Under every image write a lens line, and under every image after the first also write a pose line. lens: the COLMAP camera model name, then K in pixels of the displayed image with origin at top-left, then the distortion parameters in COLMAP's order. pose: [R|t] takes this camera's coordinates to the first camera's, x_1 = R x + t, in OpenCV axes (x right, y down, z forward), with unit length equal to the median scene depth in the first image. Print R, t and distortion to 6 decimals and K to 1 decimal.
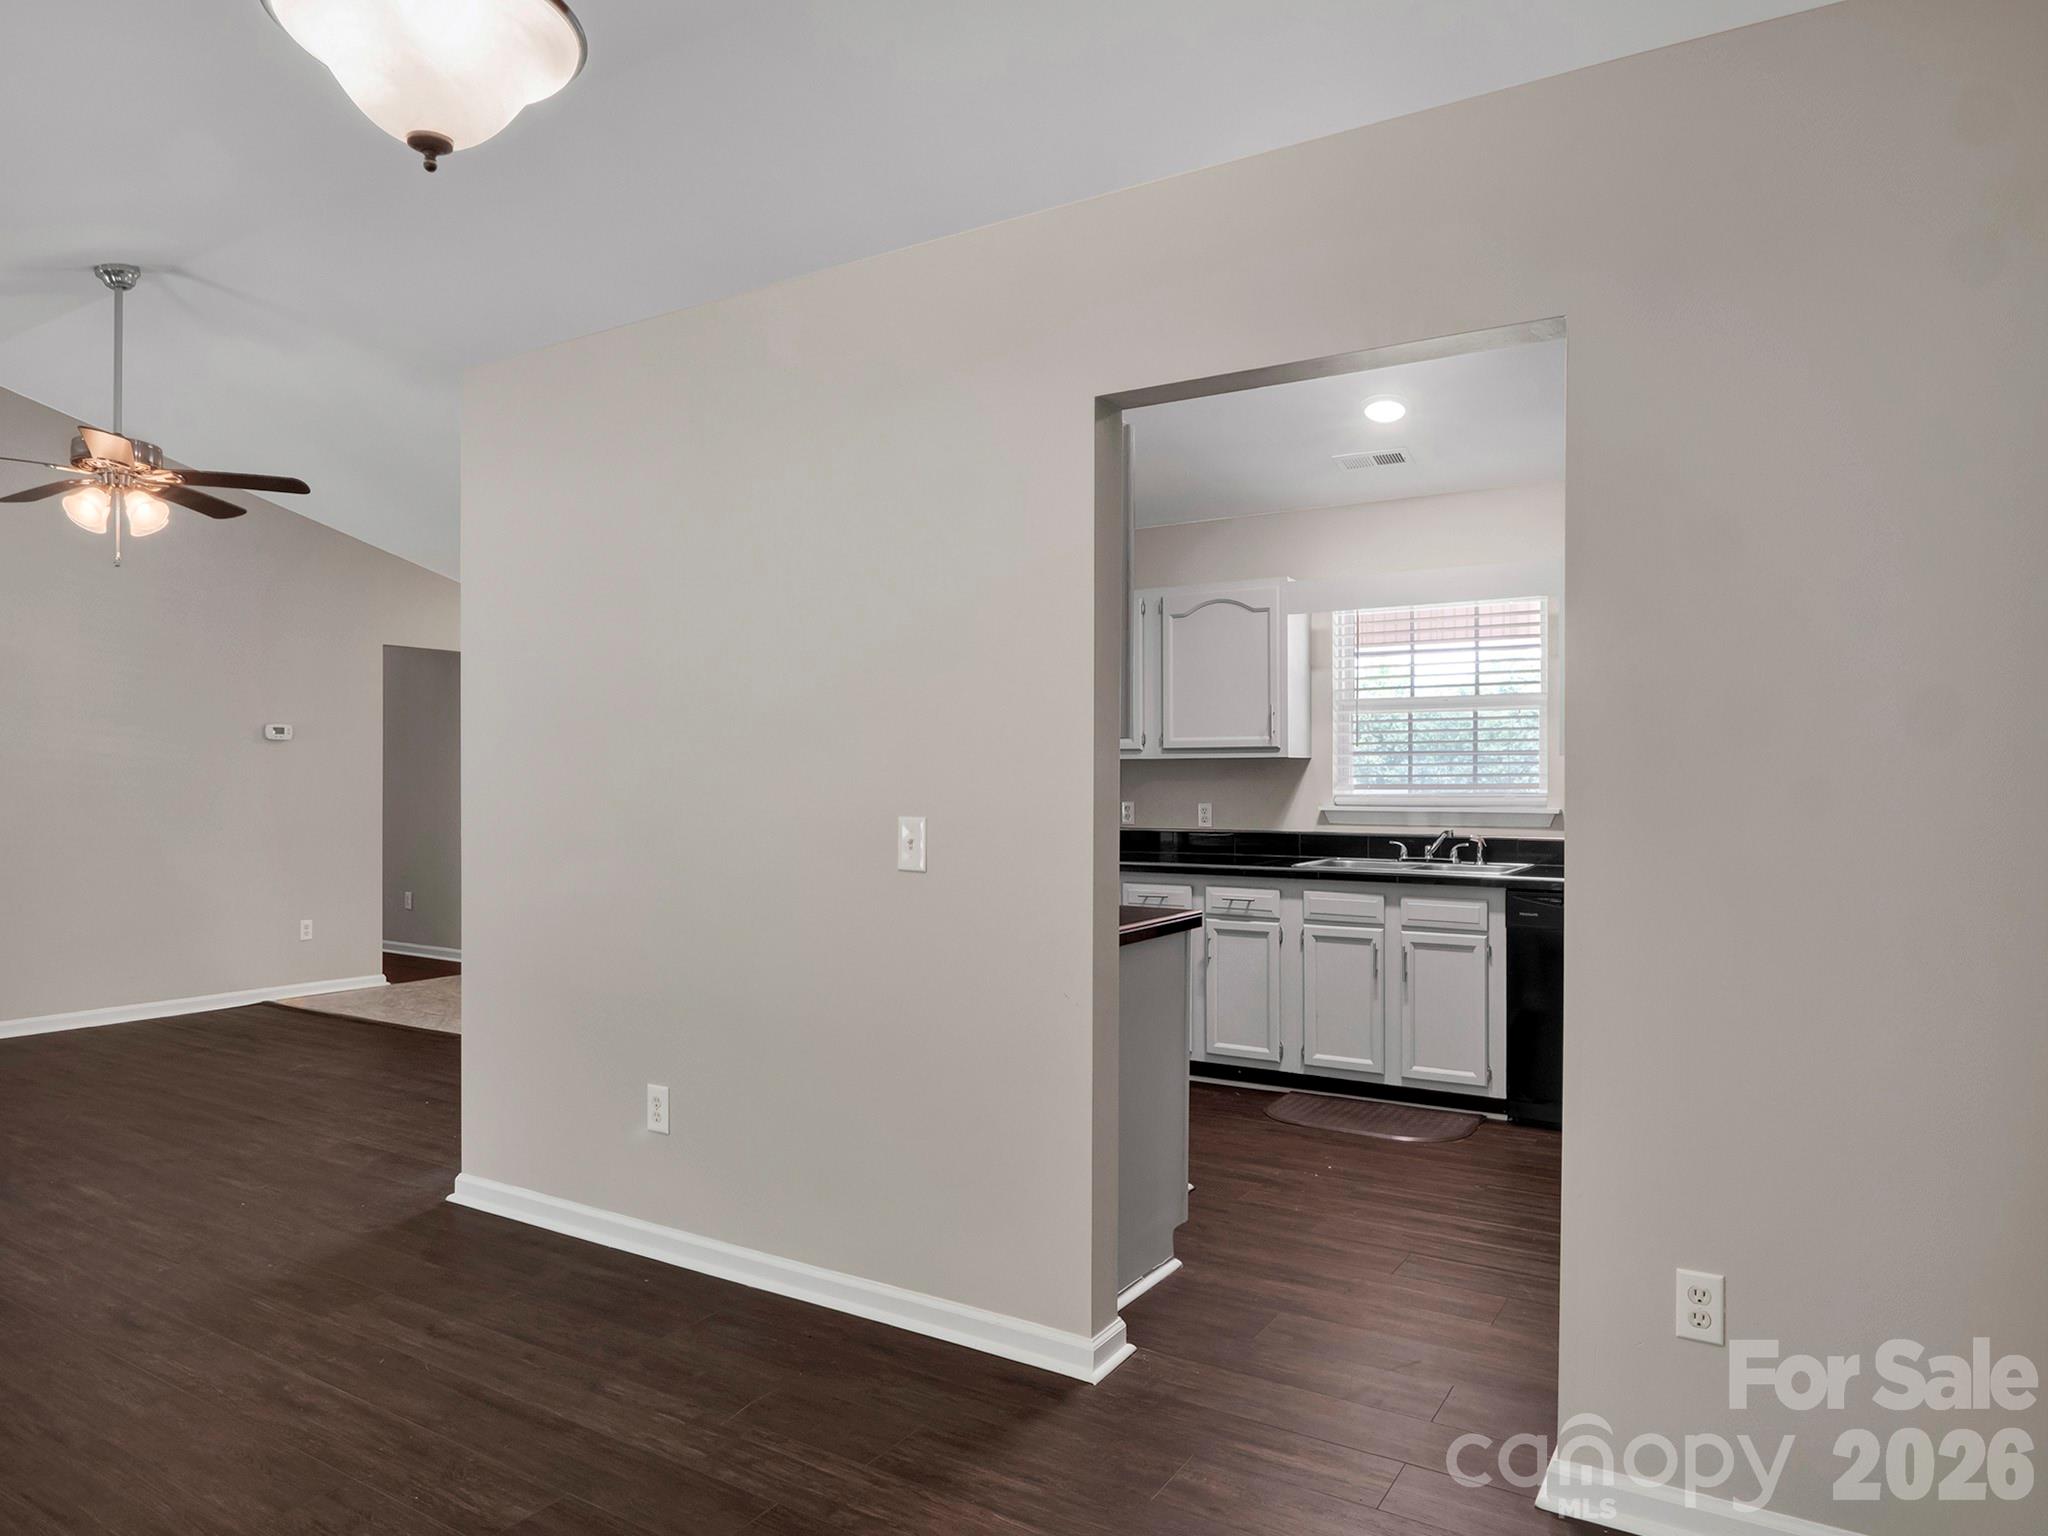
lens RADIAL K [[1295.0, 0, 1039.8], [0, 1295.0, 780.7], [0, 0, 1]] dist [-0.025229, 0.008340]
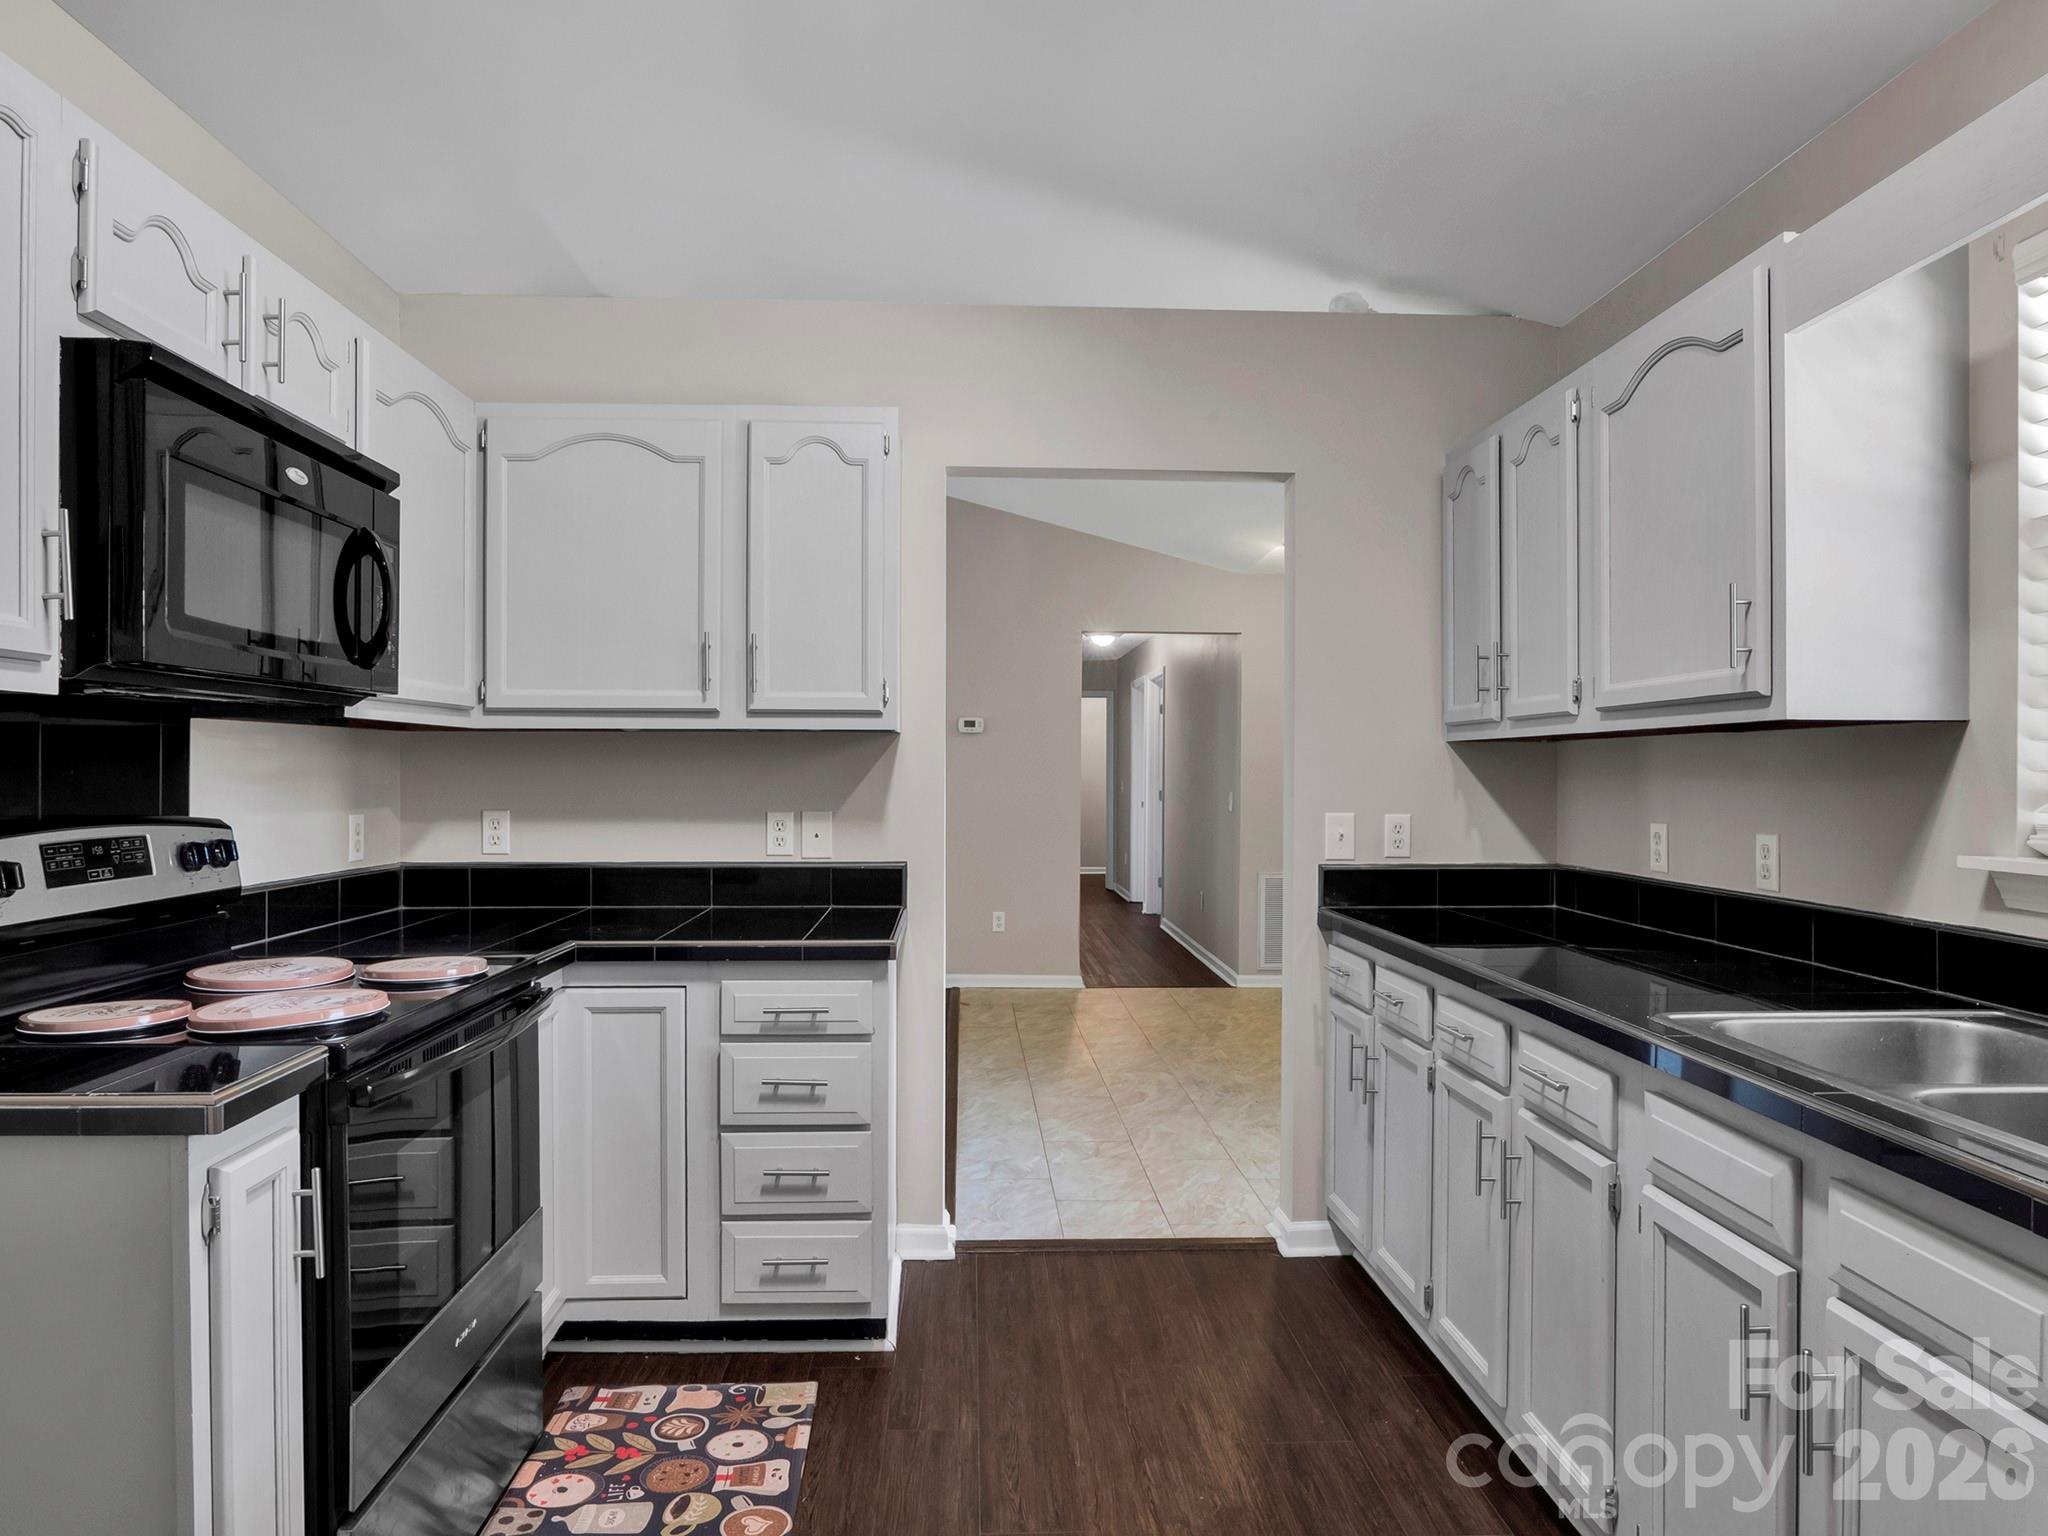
lens RADIAL K [[1295.0, 0, 1041.2], [0, 1295.0, 772.0], [0, 0, 1]] dist [-0.025229, 0.008340]
pose [[0.559211, 0.004728, -0.829012, 0.385918], [-0.011841, 0.999927, -0.002284, 0.000602], [0.828941, 0.011093, 0.559226, 0.637106]]
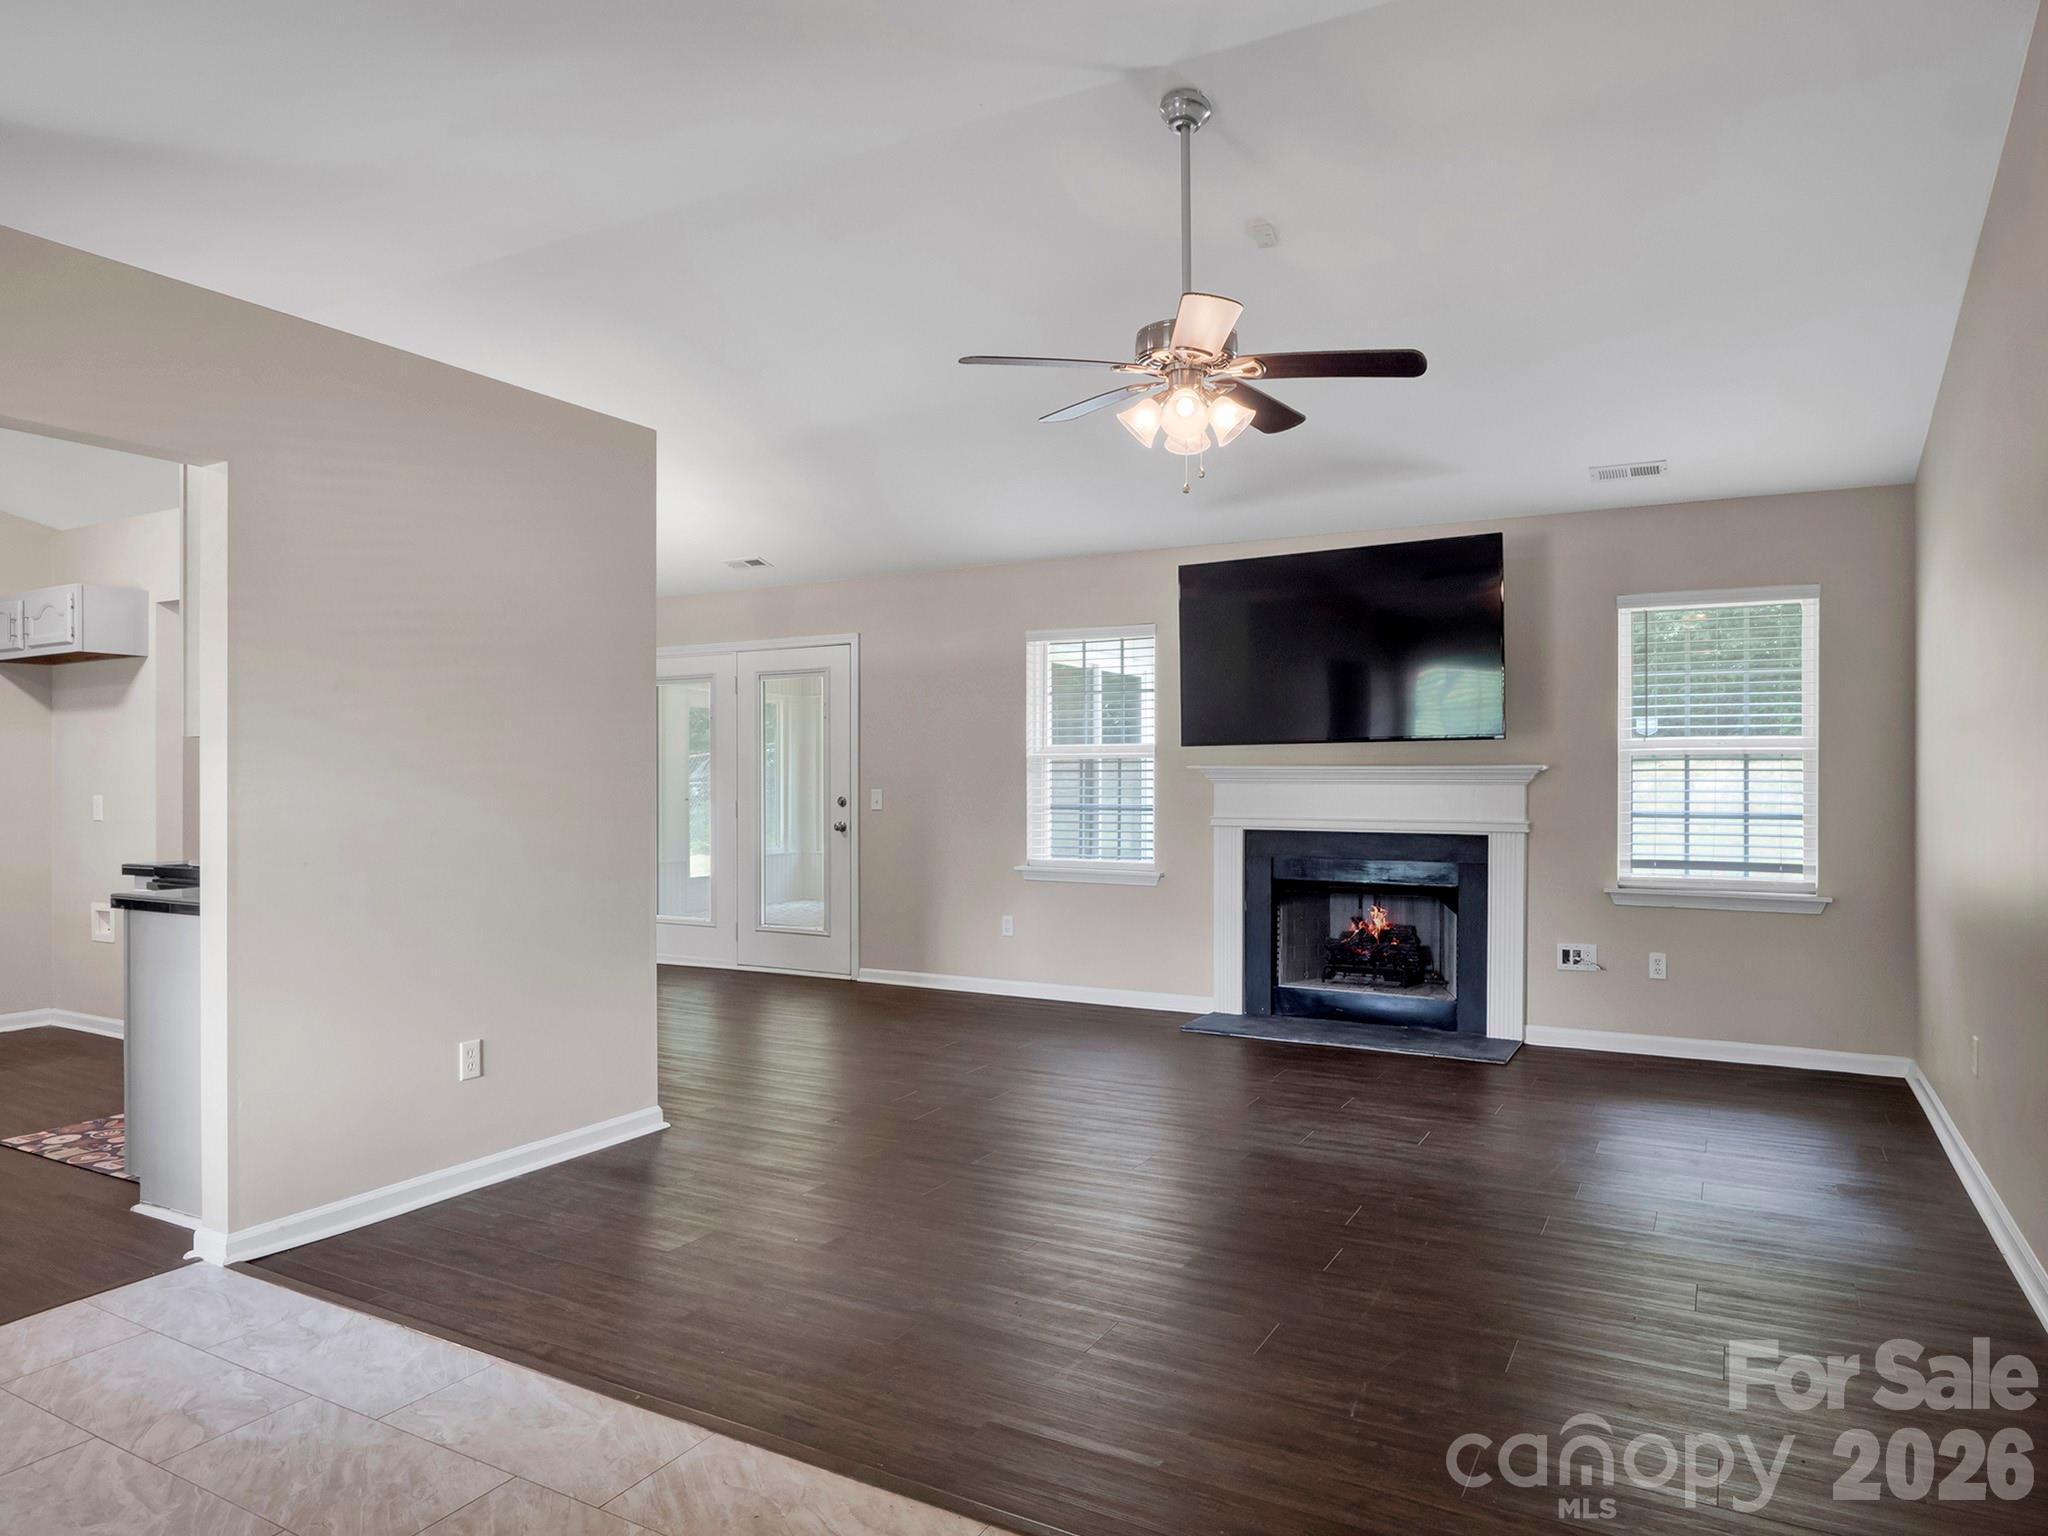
lens RADIAL K [[1295.0, 0, 1004.7], [0, 1295.0, 774.1], [0, 0, 1]] dist [-0.025229, 0.008340]
pose [[-0.999813, 0.000012, -0.019352, -0.535743], [-0.000093, 0.999985, 0.005432, -0.004561], [0.019351, 0.005433, -0.999798, 1.578719]]
